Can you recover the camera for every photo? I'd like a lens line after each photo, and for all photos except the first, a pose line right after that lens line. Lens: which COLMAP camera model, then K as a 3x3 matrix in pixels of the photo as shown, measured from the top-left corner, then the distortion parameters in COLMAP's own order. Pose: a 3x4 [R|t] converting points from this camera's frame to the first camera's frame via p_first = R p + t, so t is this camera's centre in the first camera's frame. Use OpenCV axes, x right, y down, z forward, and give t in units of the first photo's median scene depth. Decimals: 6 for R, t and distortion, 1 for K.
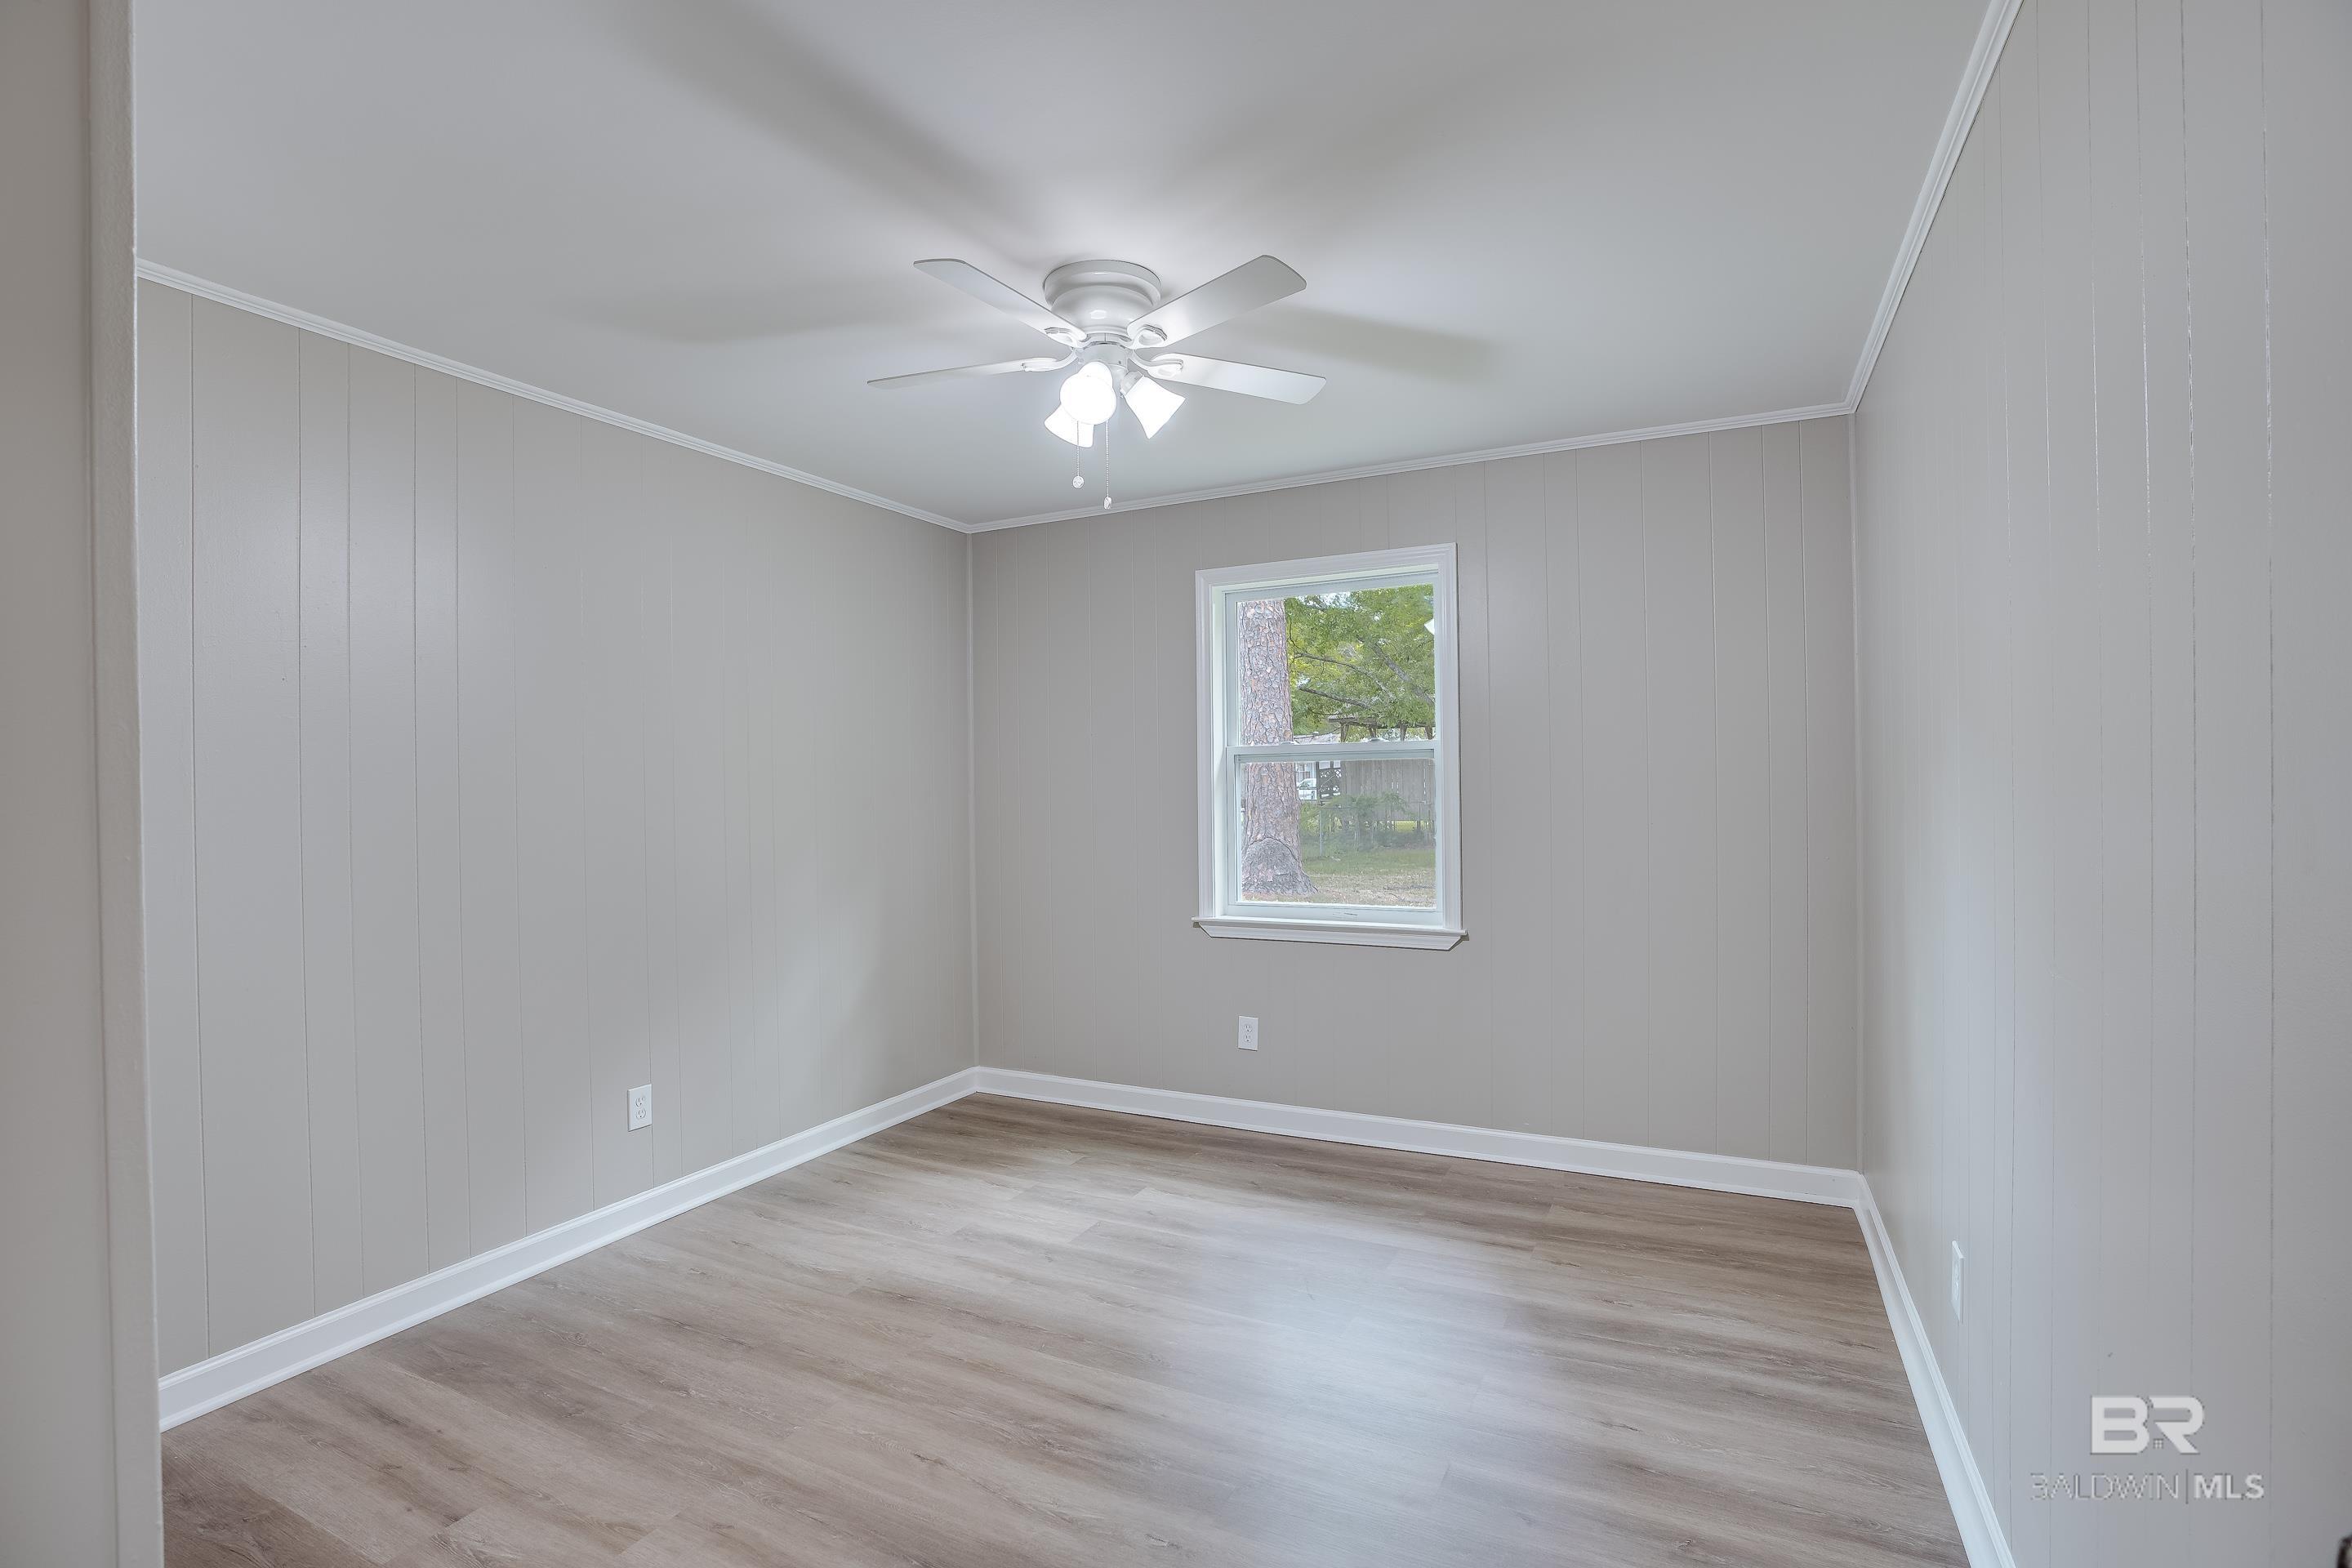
lens RADIAL K [[1081.7, 0, 1173.0], [0, 1081.7, 791.2], [0, 0, 1]] dist [-0.070457, 0.027315]
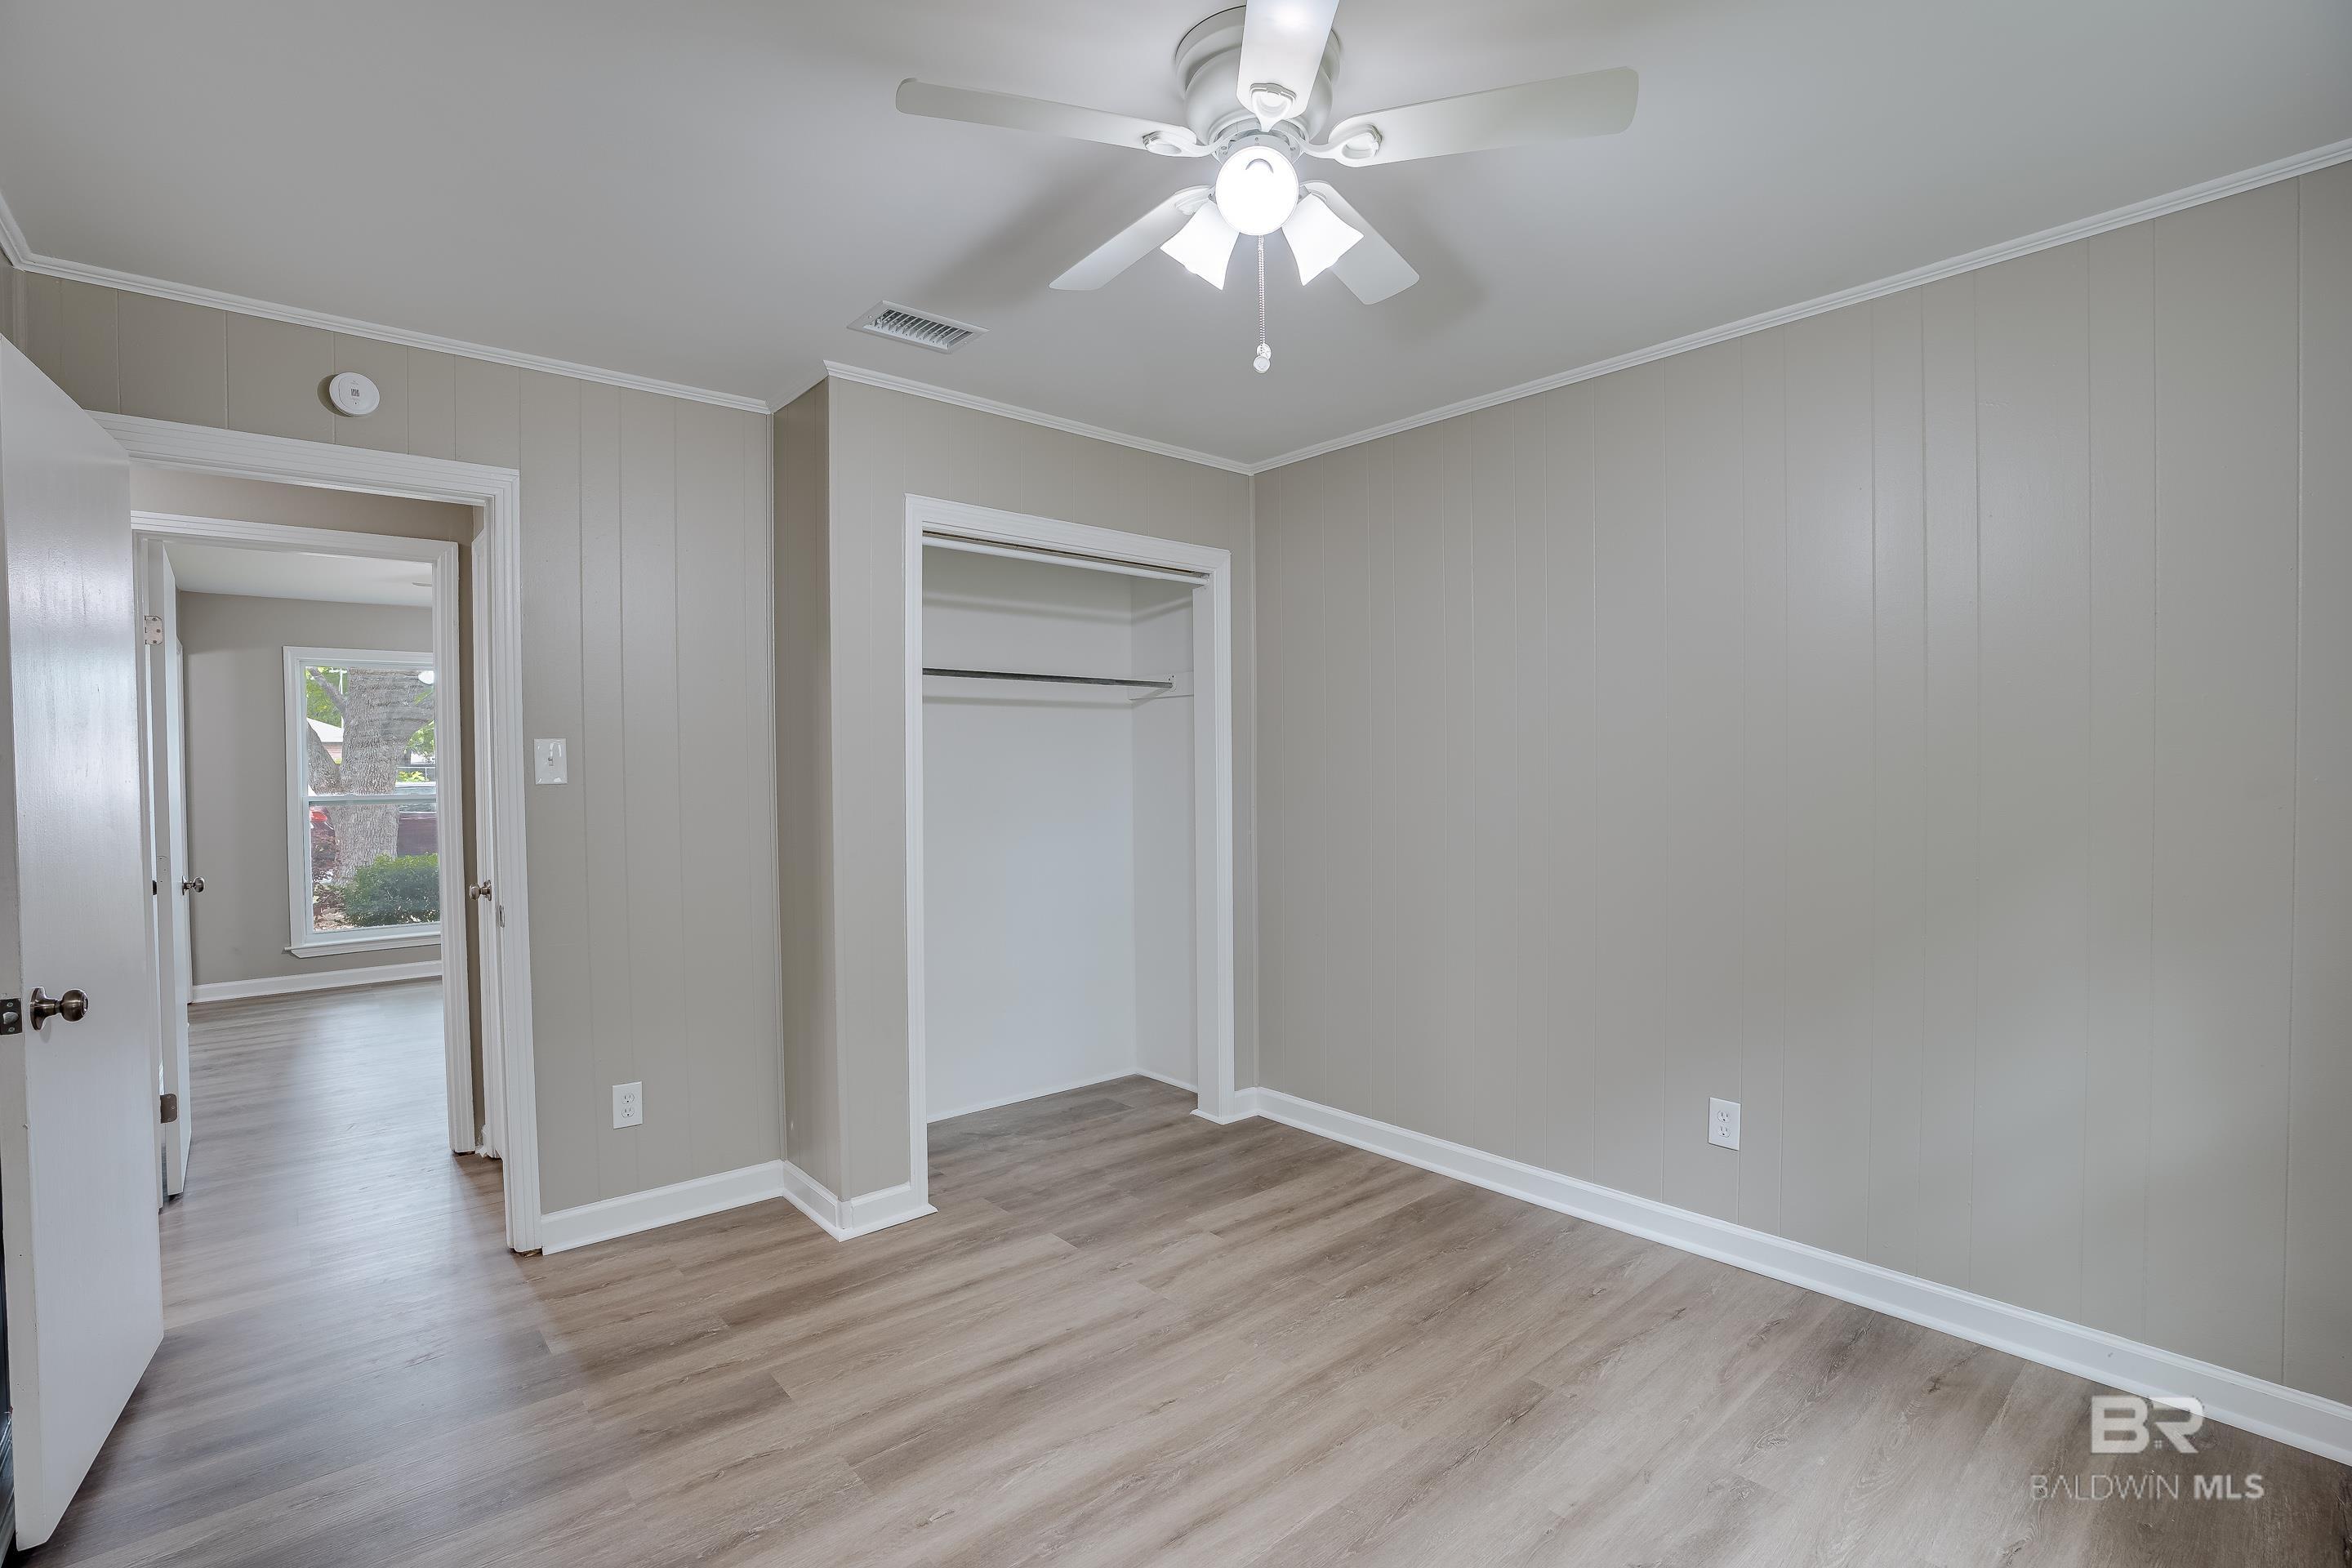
lens RADIAL K [[1081.7, 0, 1173.0], [0, 1081.7, 791.2], [0, 0, 1]] dist [-0.070457, 0.027315]
pose [[-0.380770, 0.042265, -0.923703, 0.638988], [0.011198, 0.999092, 0.041099, -0.022756], [0.924602, 0.005305, -0.380898, 1.254525]]
